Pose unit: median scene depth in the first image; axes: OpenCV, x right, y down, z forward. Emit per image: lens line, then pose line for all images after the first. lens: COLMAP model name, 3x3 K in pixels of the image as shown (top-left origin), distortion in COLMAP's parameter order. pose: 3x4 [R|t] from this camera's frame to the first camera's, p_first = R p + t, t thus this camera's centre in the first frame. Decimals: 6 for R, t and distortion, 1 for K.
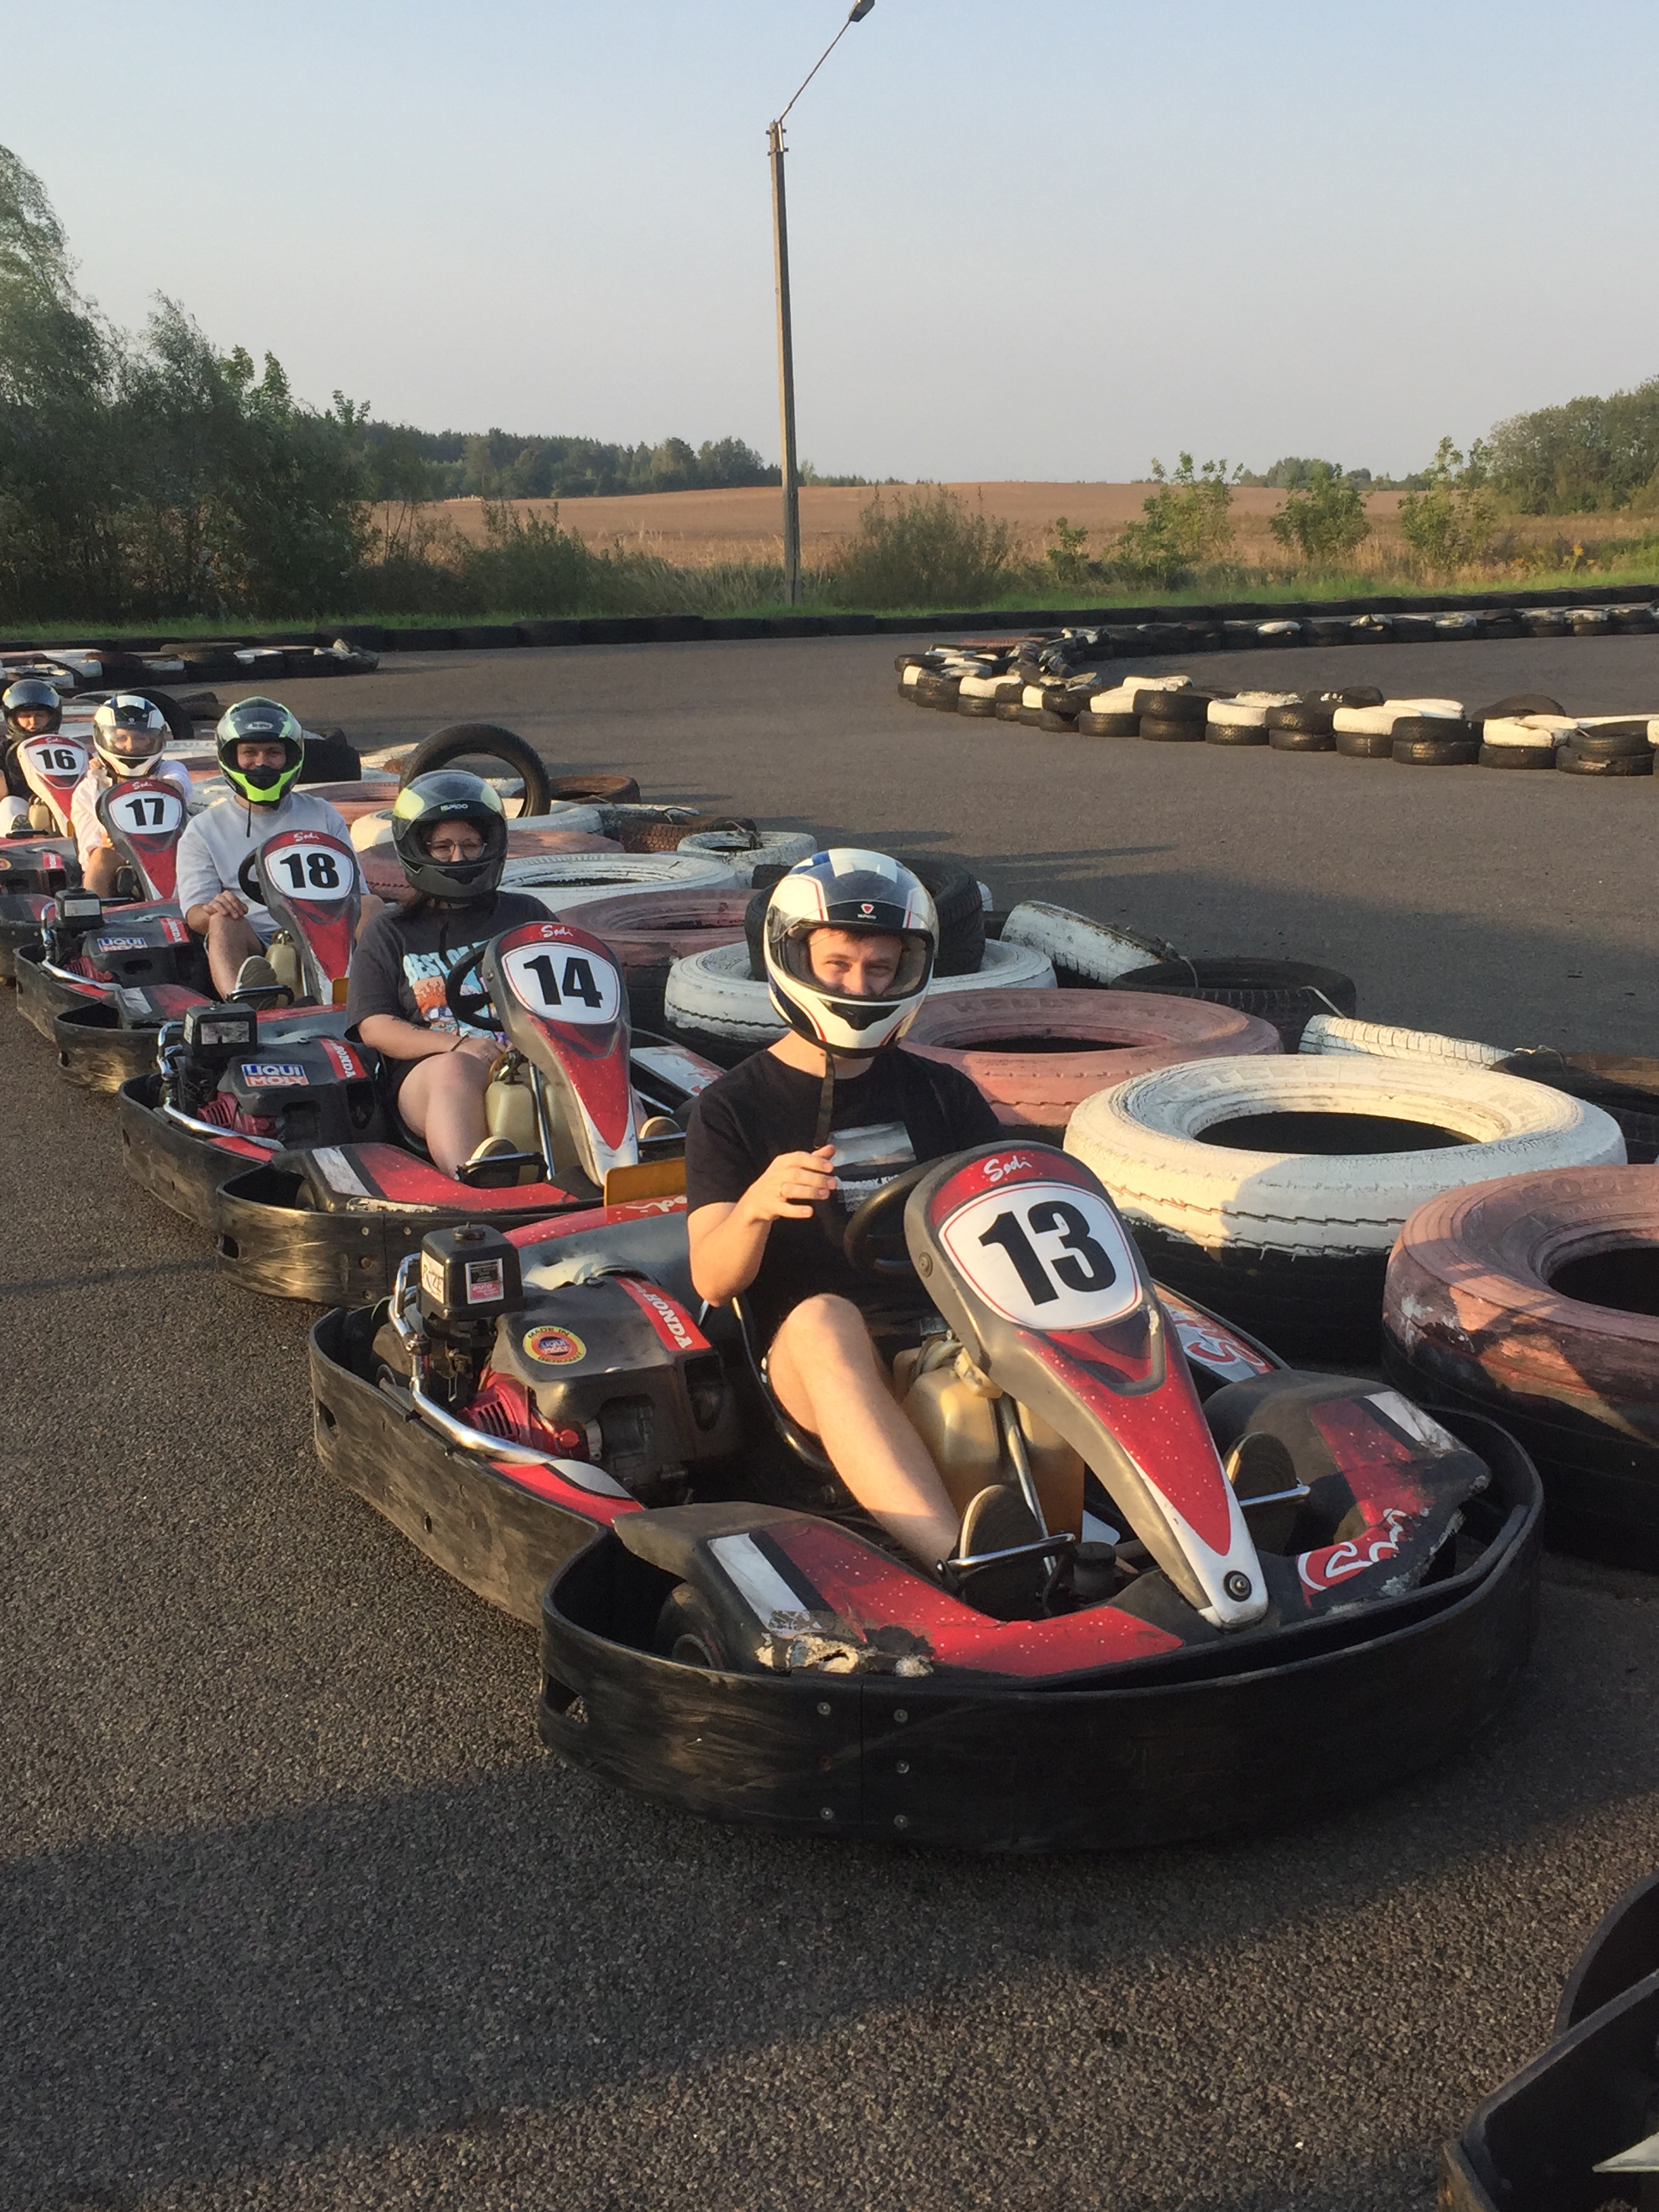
lens RADIAL K [[2383.6, 0, 829.5], [0, 2383.6, 1106.0], [0, 0, 1]] dist [0.078044, -0.112673]
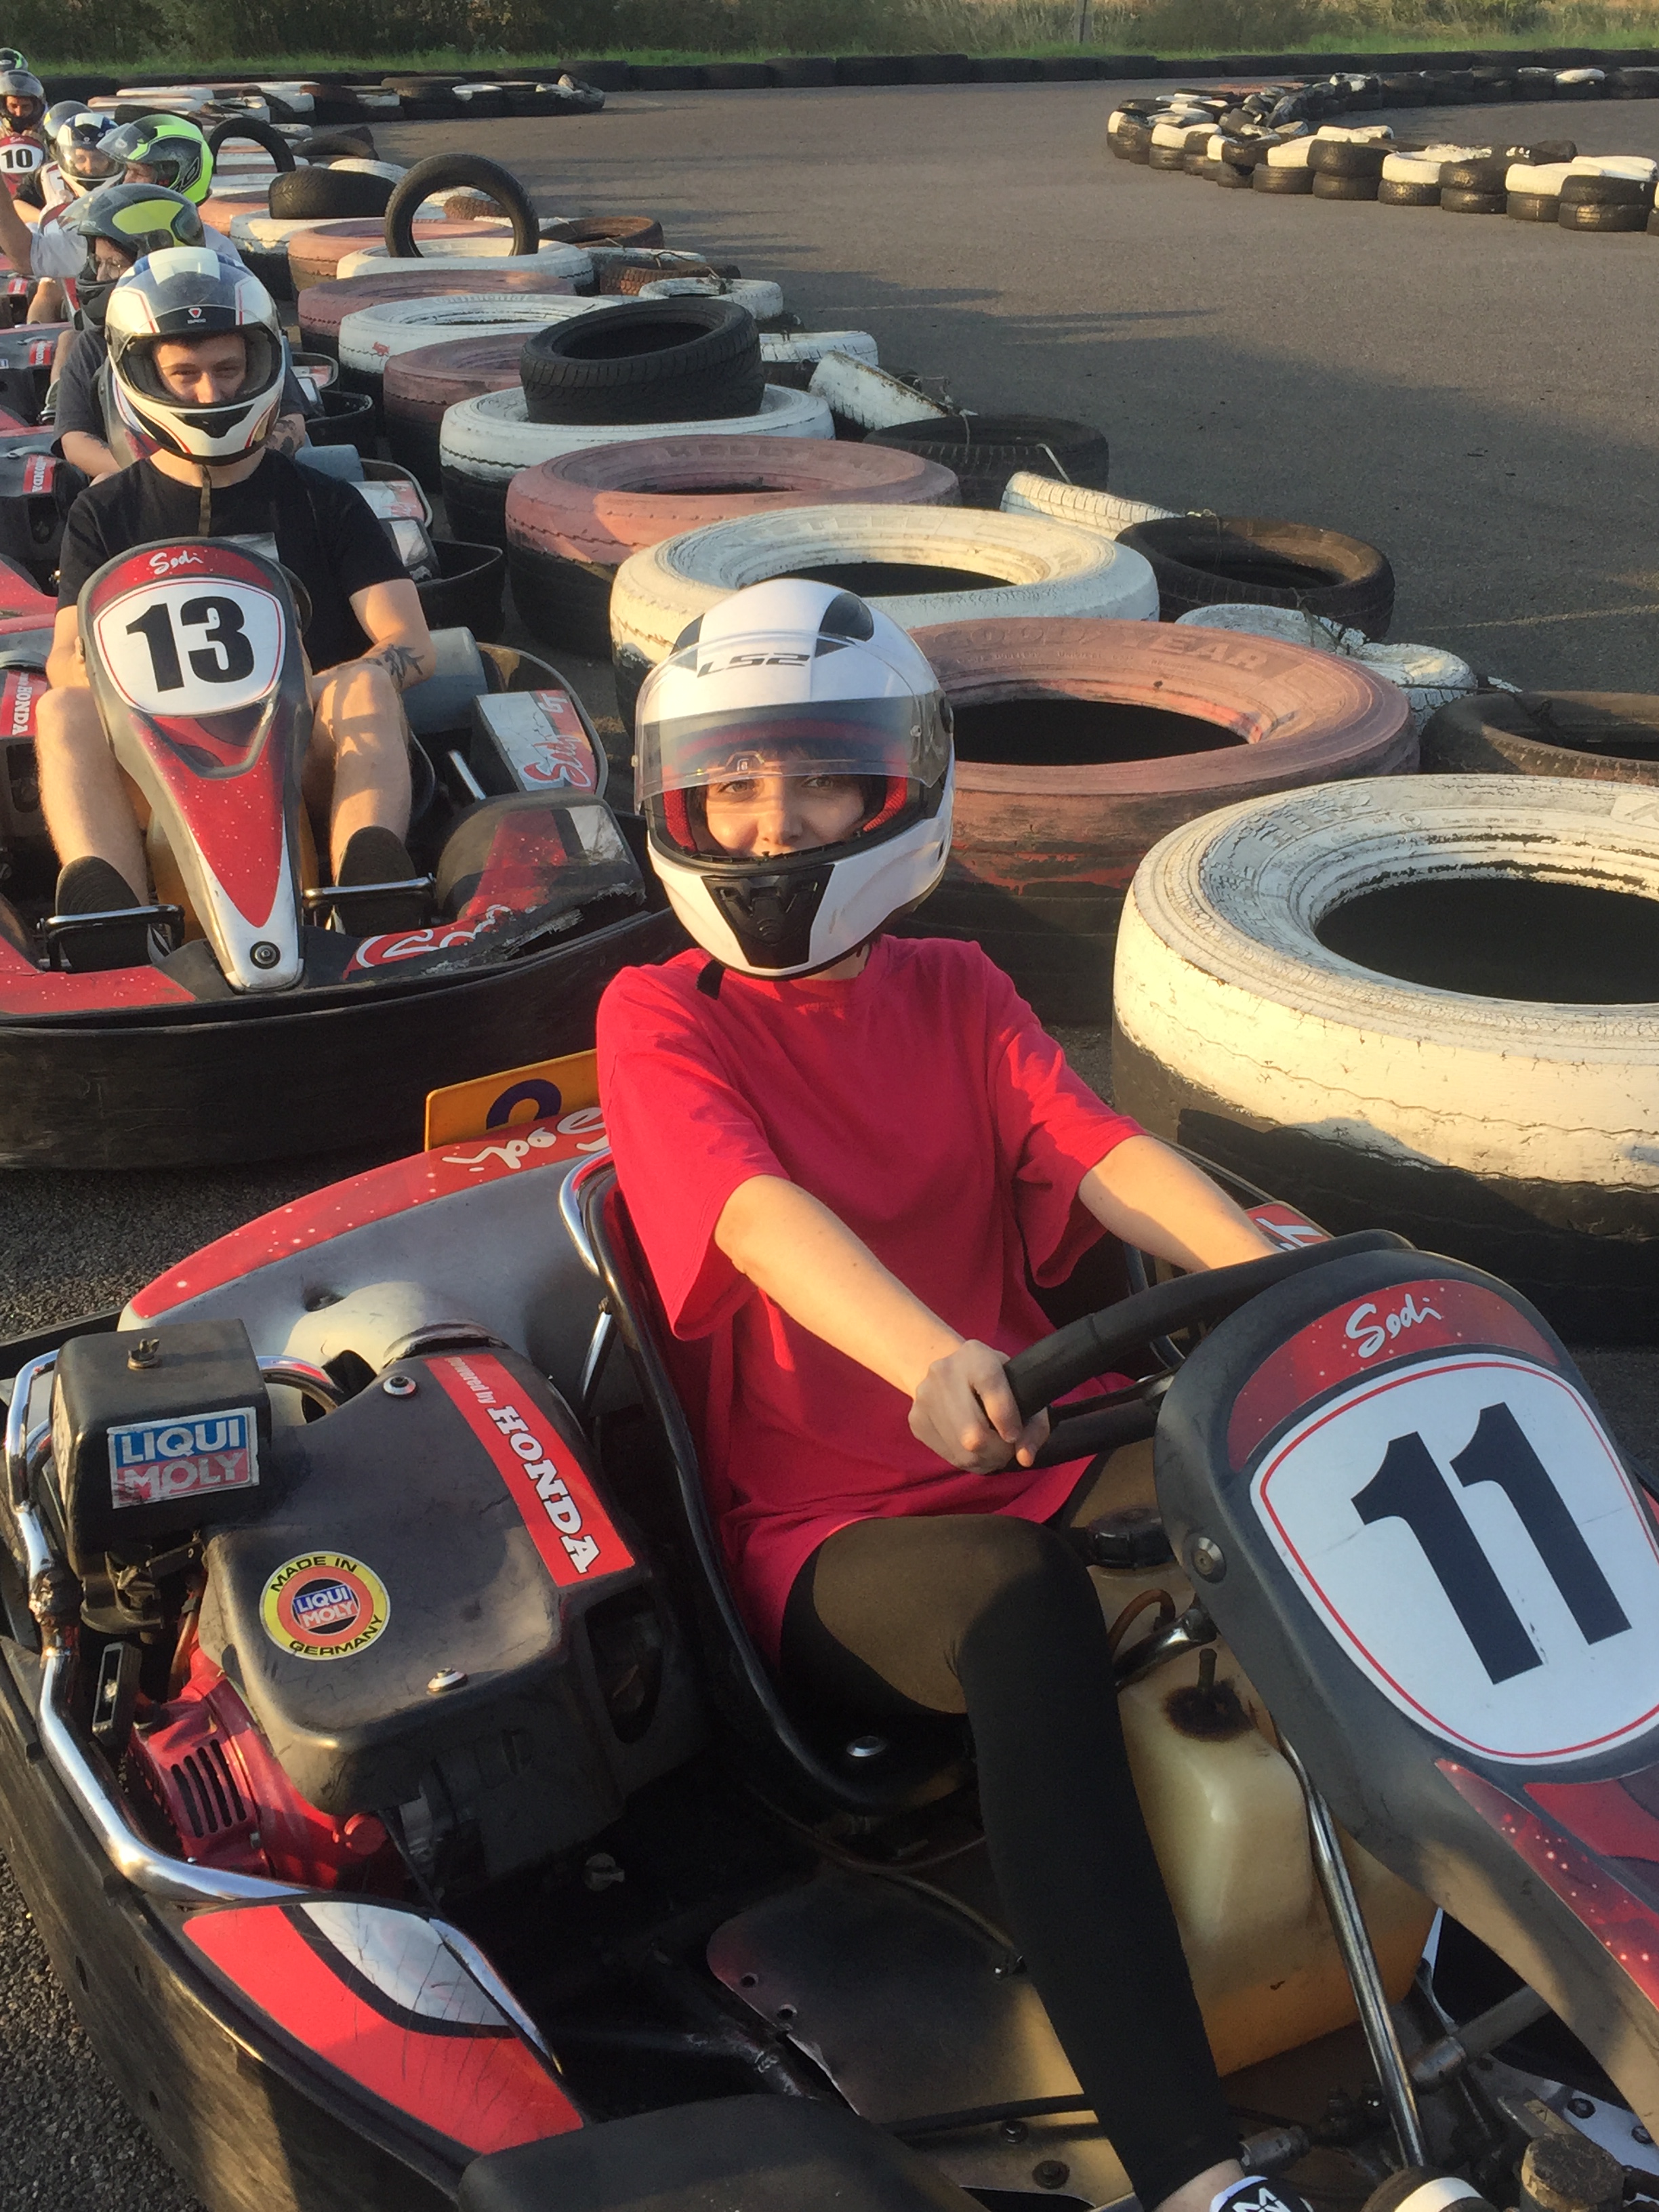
lens RADIAL K [[2383.6, 0, 829.5], [0, 2383.6, 1106.0], [0, 0, 1]] dist [0.078044, -0.112673]
pose [[0.989975, 0.069208, -0.123125, 0.159104], [-0.042386, 0.977117, 0.208436, 0.008634], [0.134733, -0.201128, 0.970255, -0.008876]]
